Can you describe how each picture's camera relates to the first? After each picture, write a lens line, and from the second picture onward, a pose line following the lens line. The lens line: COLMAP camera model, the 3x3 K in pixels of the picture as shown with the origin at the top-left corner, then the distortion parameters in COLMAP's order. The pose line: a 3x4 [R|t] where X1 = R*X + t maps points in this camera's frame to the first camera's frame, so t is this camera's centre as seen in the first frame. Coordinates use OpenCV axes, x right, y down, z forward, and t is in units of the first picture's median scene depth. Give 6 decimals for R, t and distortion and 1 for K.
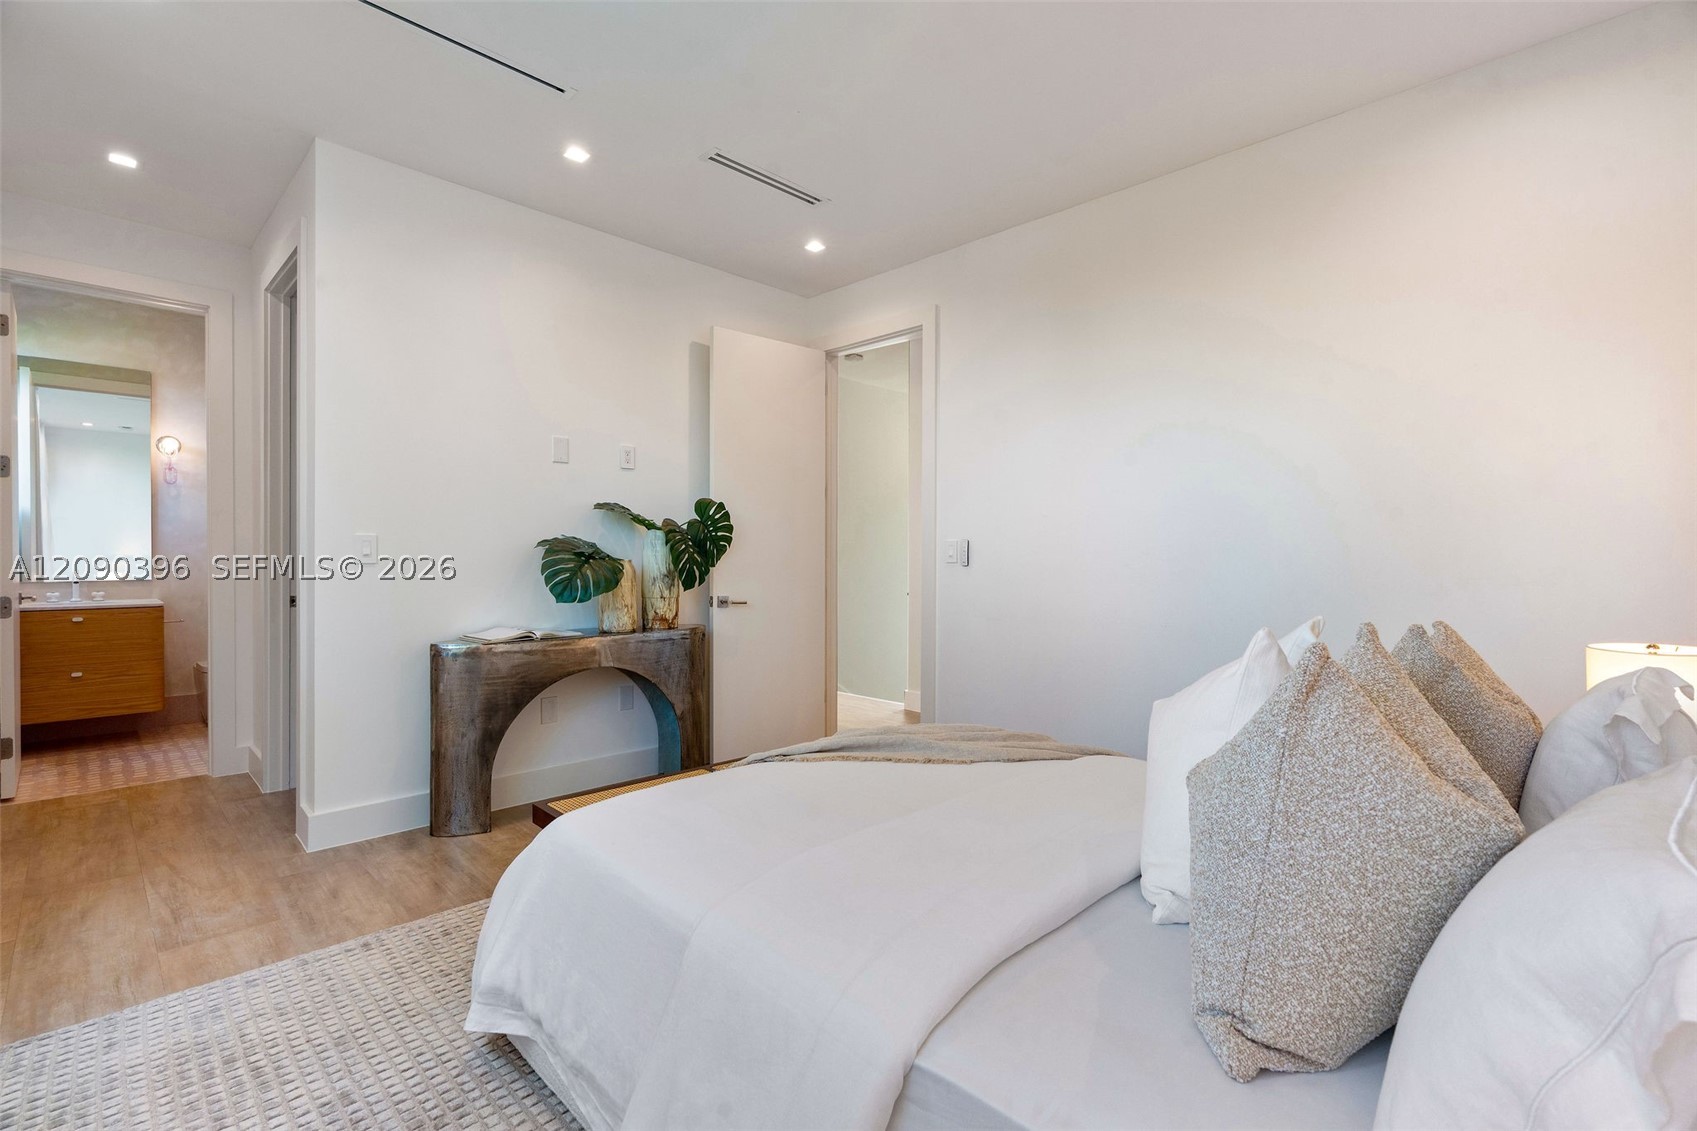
lens RADIAL K [[748.2, 0, 848.5], [0, 748.2, 565.5], [0, 0, 1]] dist [-0.001274, 0.000019]
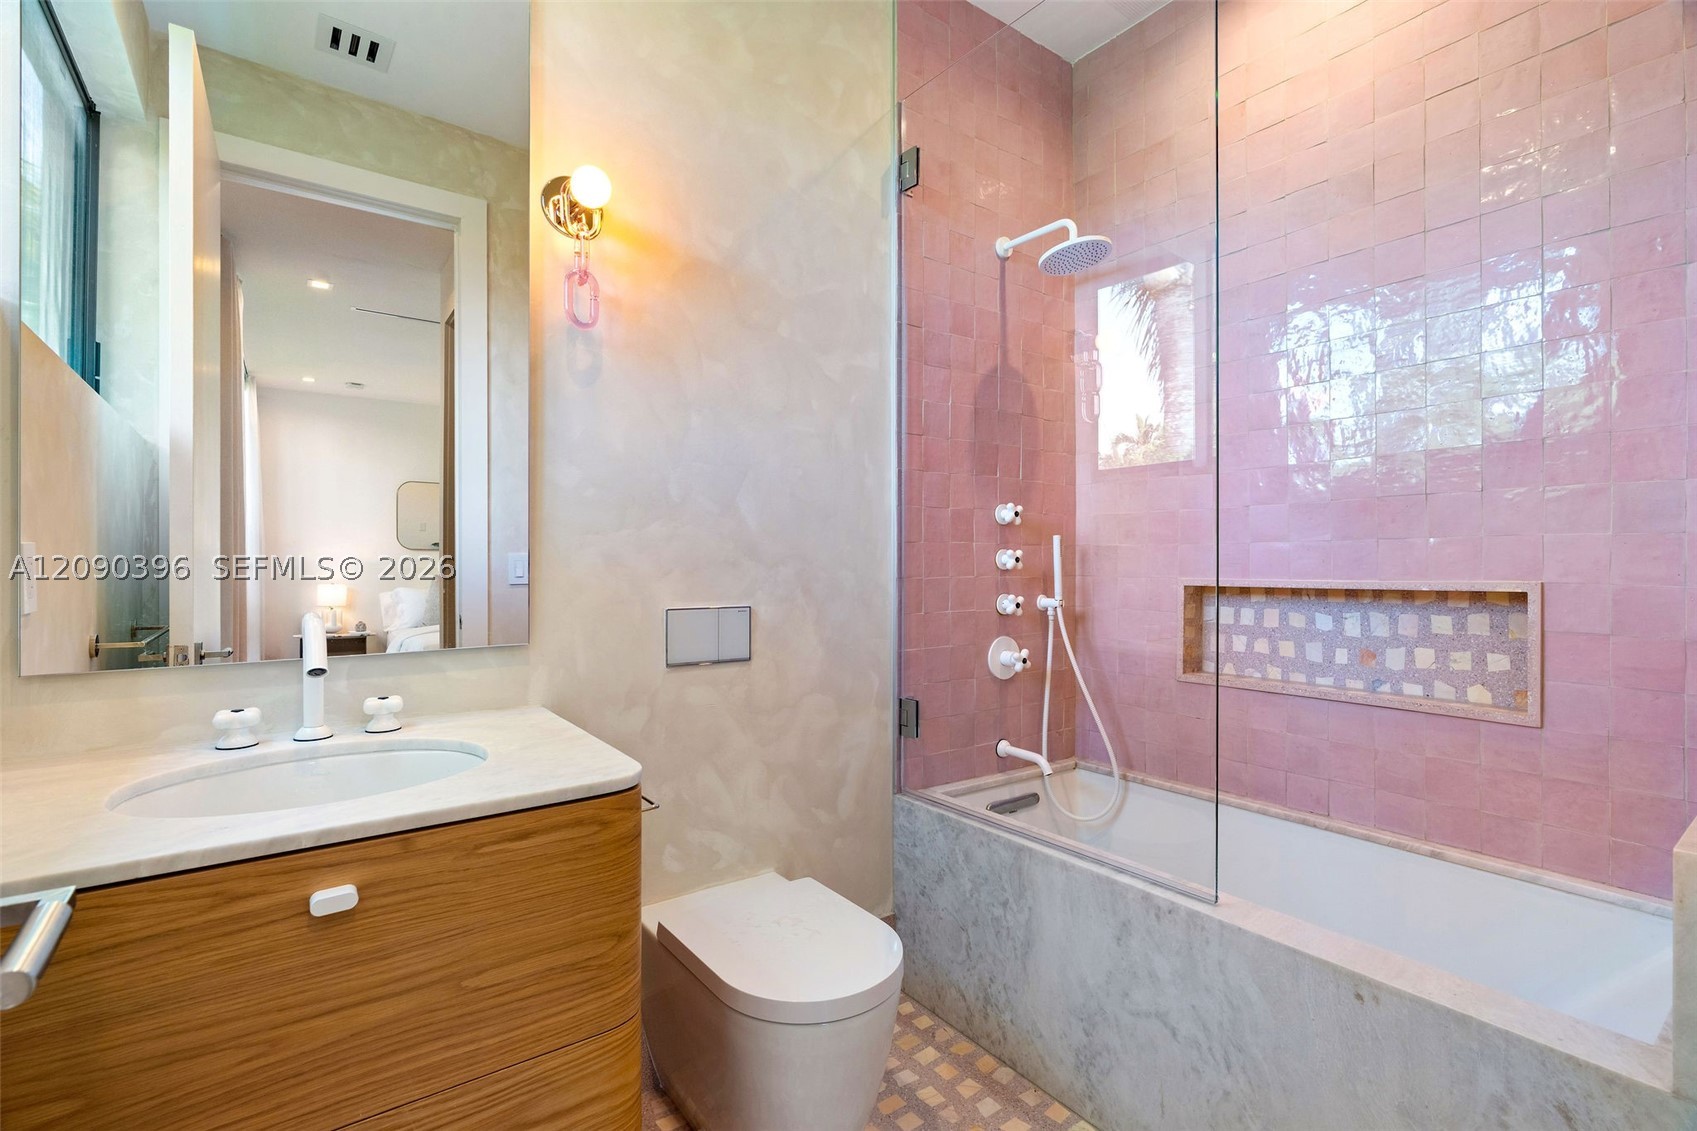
lens RADIAL K [[748.2, 0, 848.5], [0, 748.2, 565.5], [0, 0, 1]] dist [-0.001274, 0.000019]
pose [[0.987099, -0.001302, -0.160108, -0.744907], [0.001006, 0.999998, -0.001929, -0.012092], [0.160110, 0.001743, 0.987098, 0.711553]]
